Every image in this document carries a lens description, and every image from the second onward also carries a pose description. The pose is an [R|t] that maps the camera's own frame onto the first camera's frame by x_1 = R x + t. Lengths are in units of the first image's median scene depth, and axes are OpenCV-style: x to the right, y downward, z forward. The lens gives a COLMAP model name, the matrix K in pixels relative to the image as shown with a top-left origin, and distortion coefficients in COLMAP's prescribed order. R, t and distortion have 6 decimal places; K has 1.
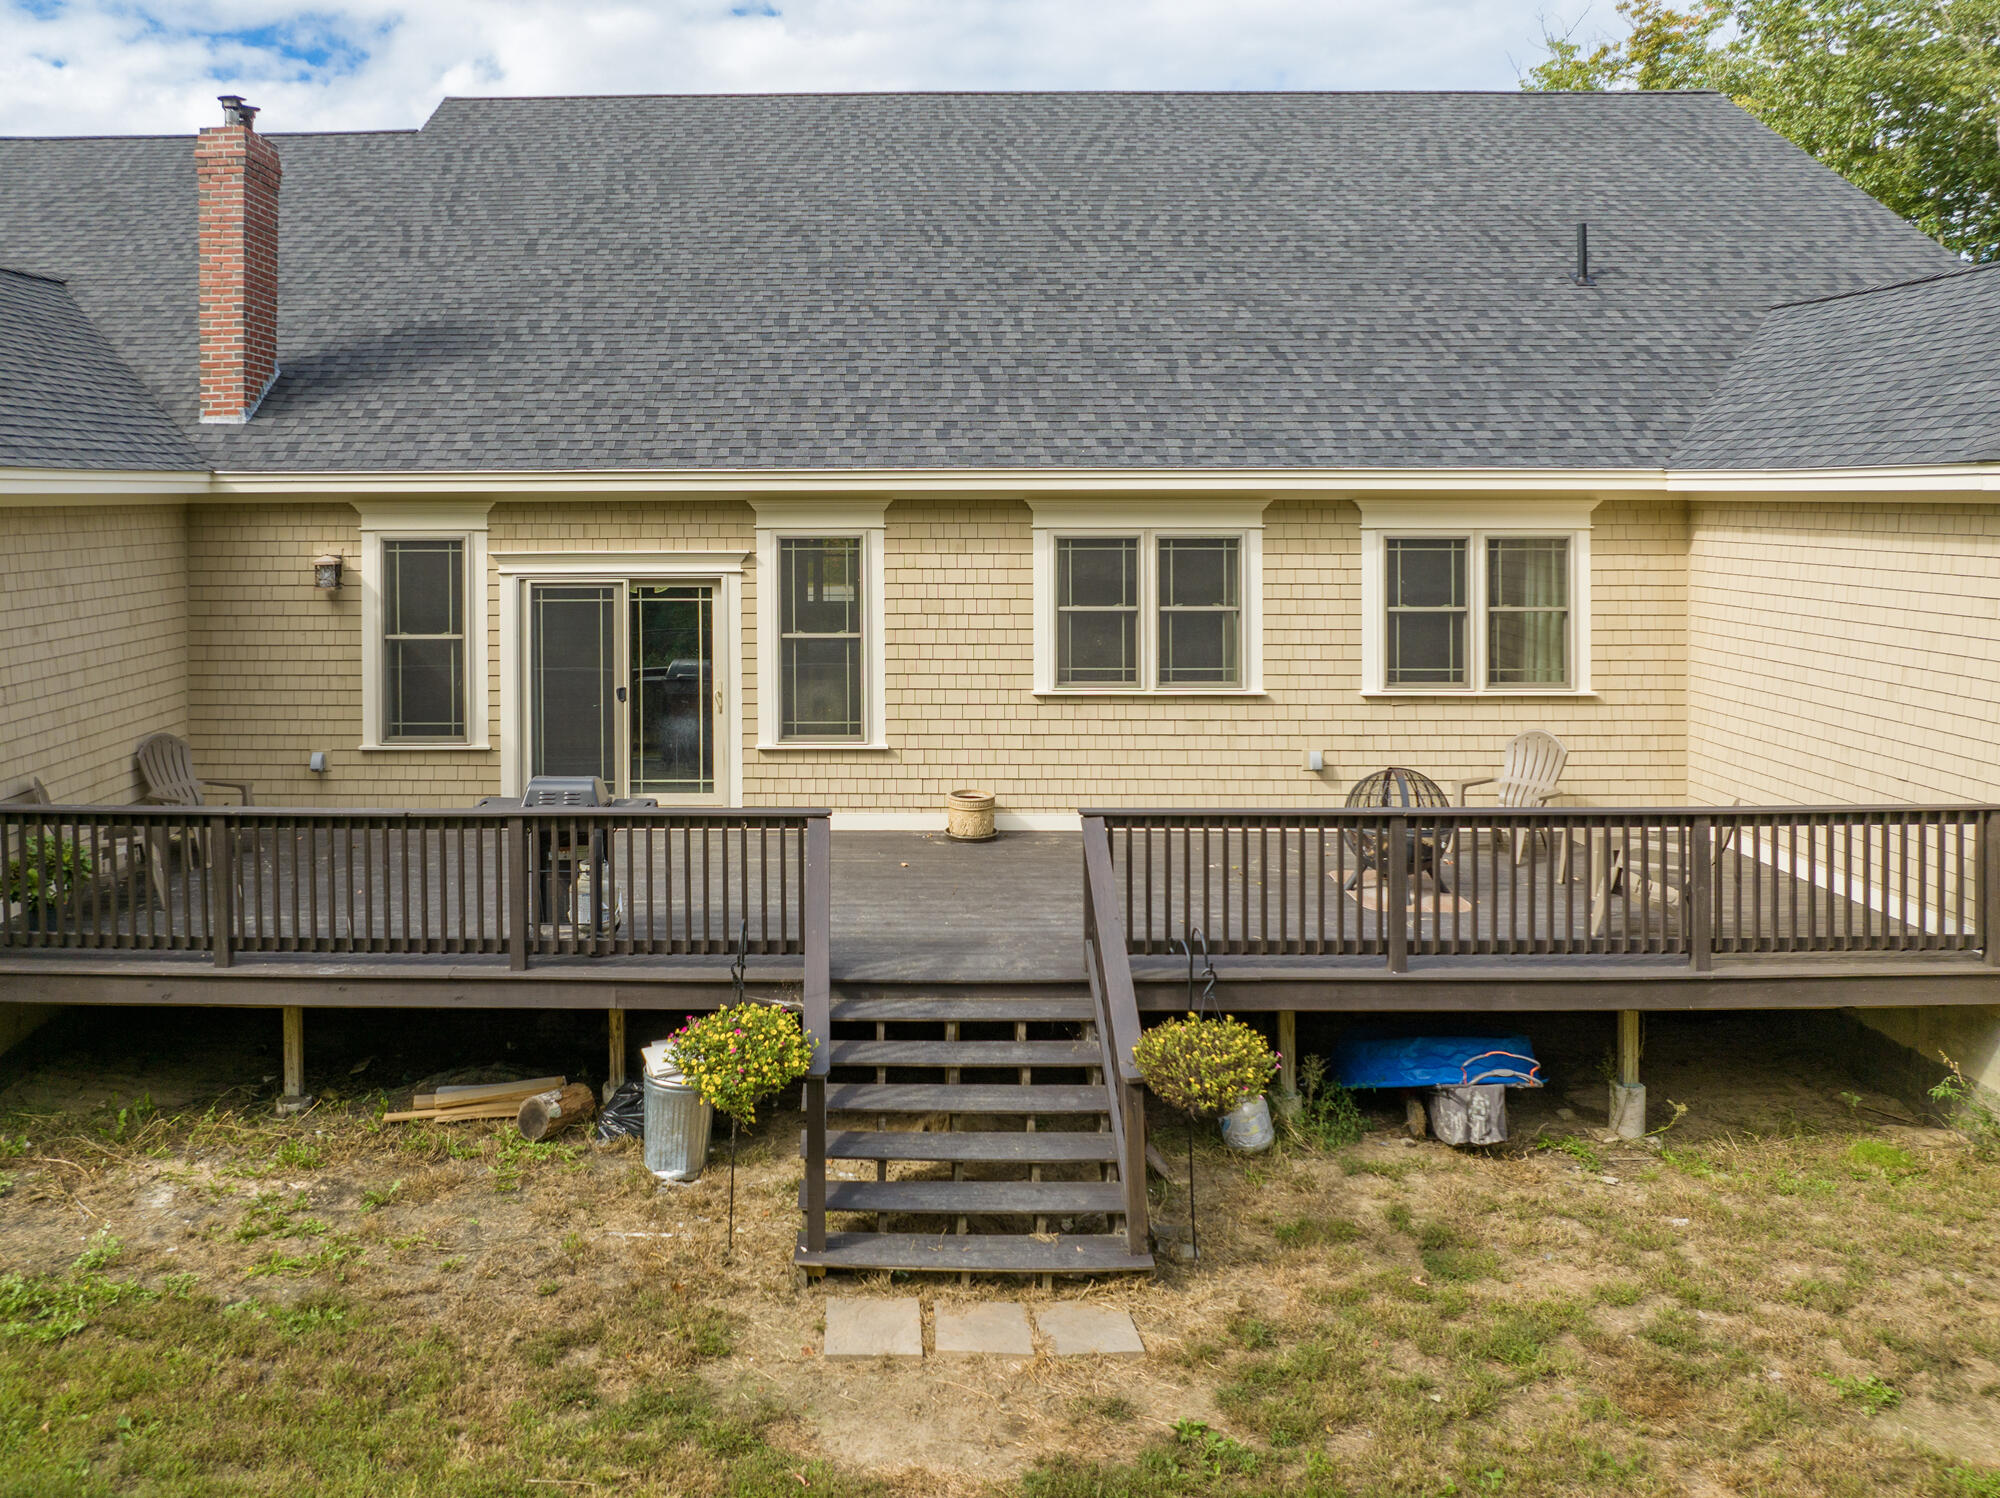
lens RADIAL K [[1407.6, 0, 1000.0], [0, 1407.6, 749.0], [0, 0, 1]] dist [-0.005426, 0.000332]
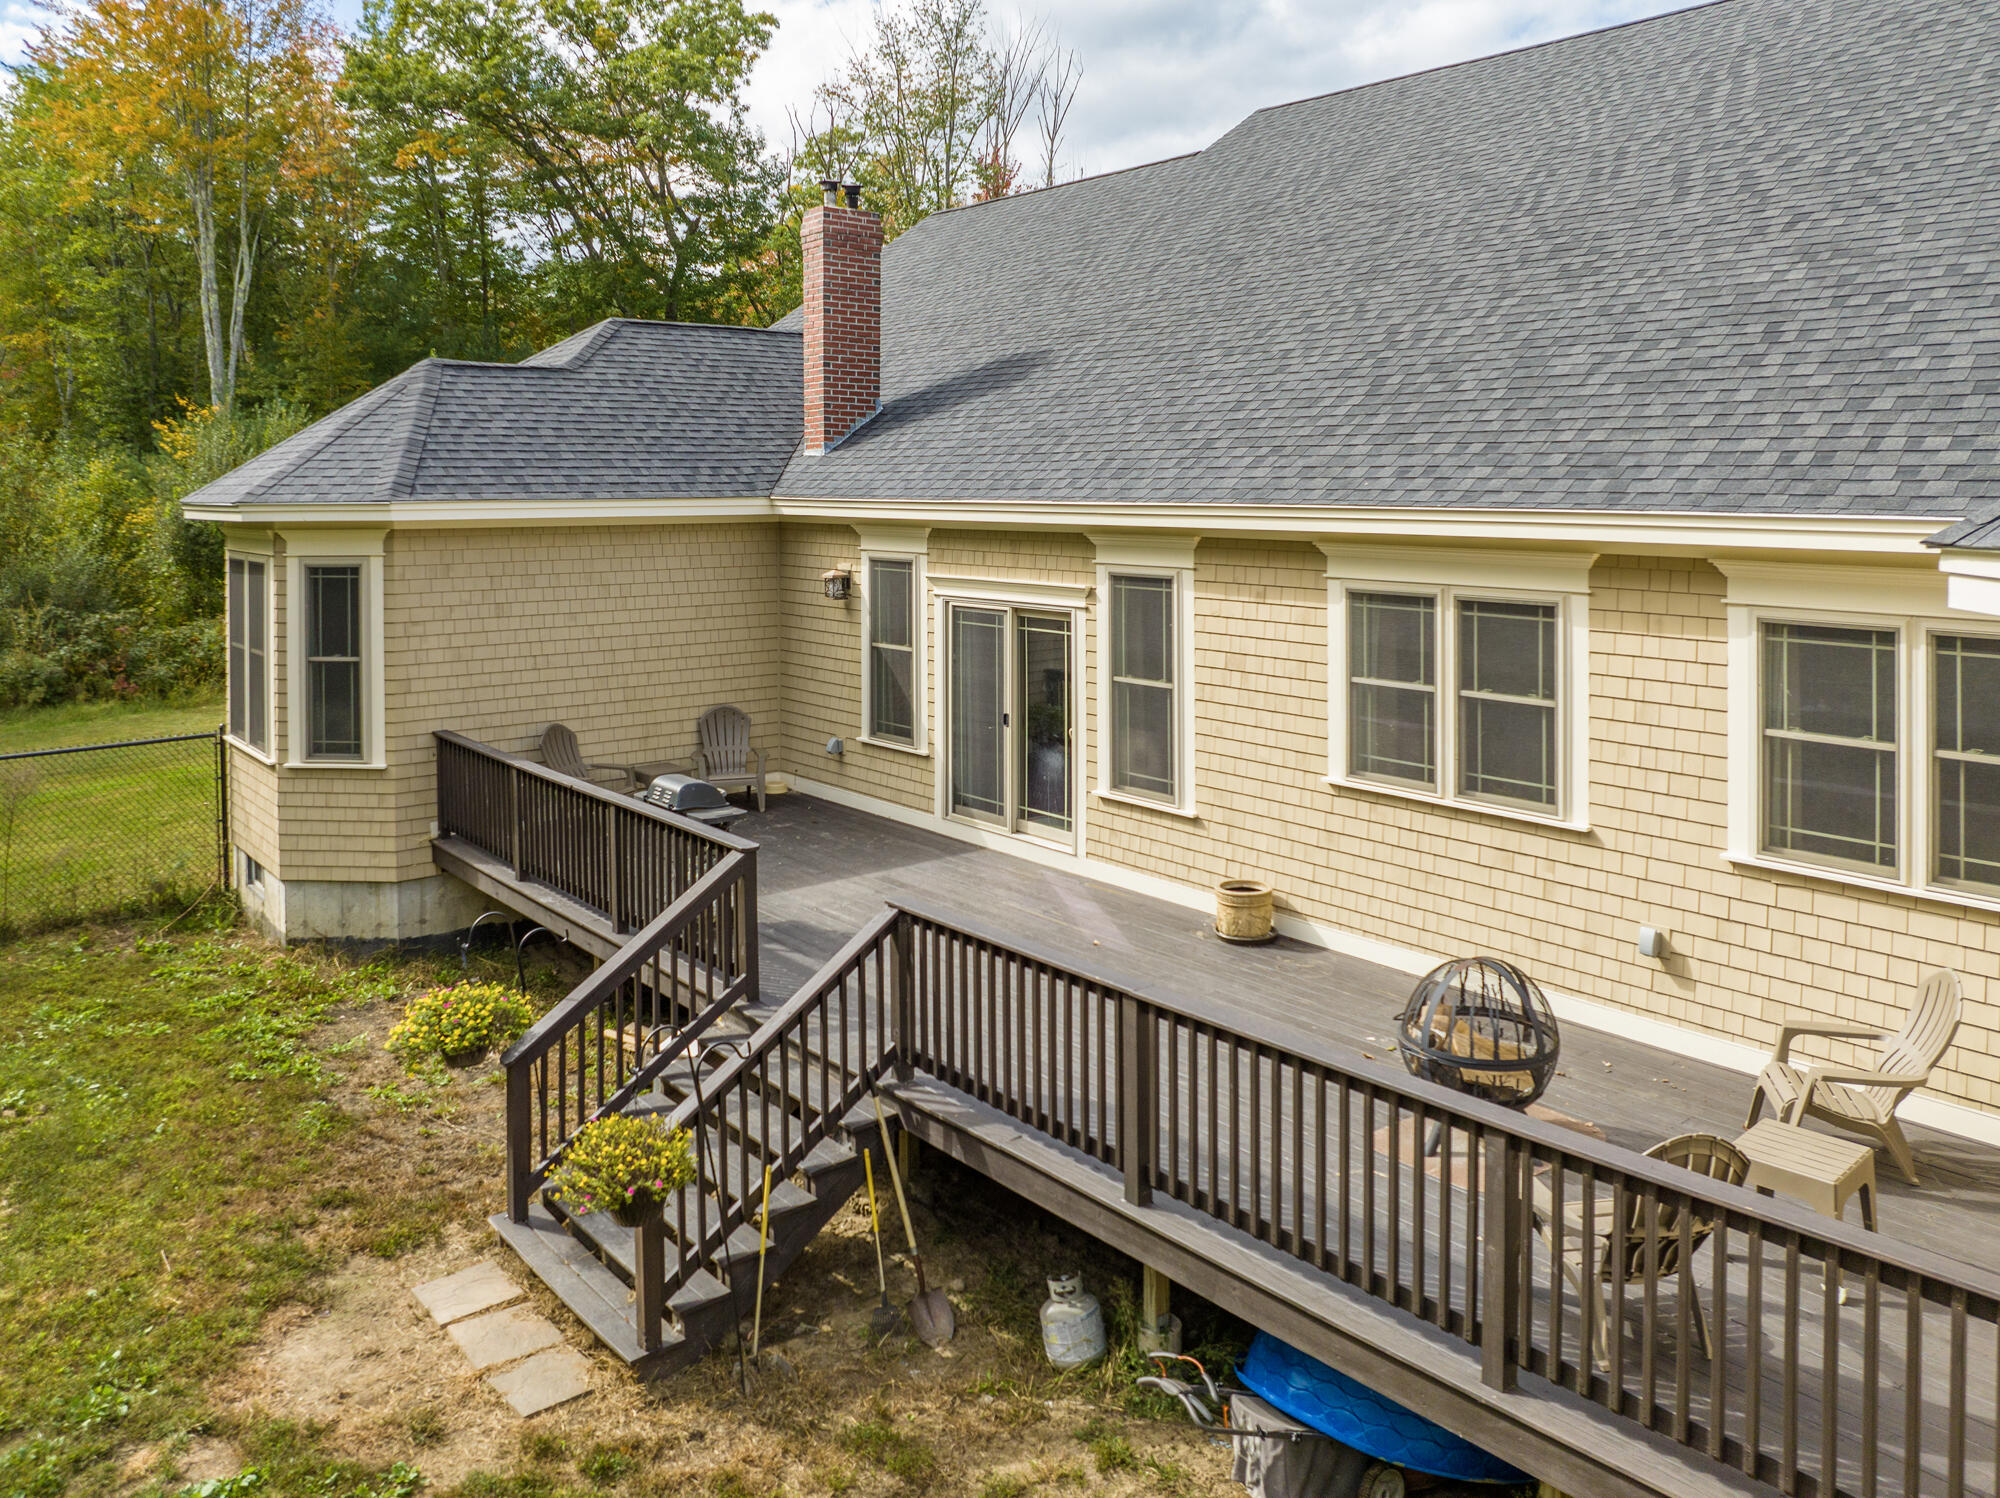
lens RADIAL K [[1456.3, 0, 1000.0], [0, 1456.3, 749.0], [0, 0, 1]] dist [-0.004374, -0.001145]
pose [[0.666635, 0.138860, -0.732336, 0.520715], [-0.176611, 0.983942, 0.025802, -0.046180], [0.724159, 0.112138, 0.680455, 0.291445]]
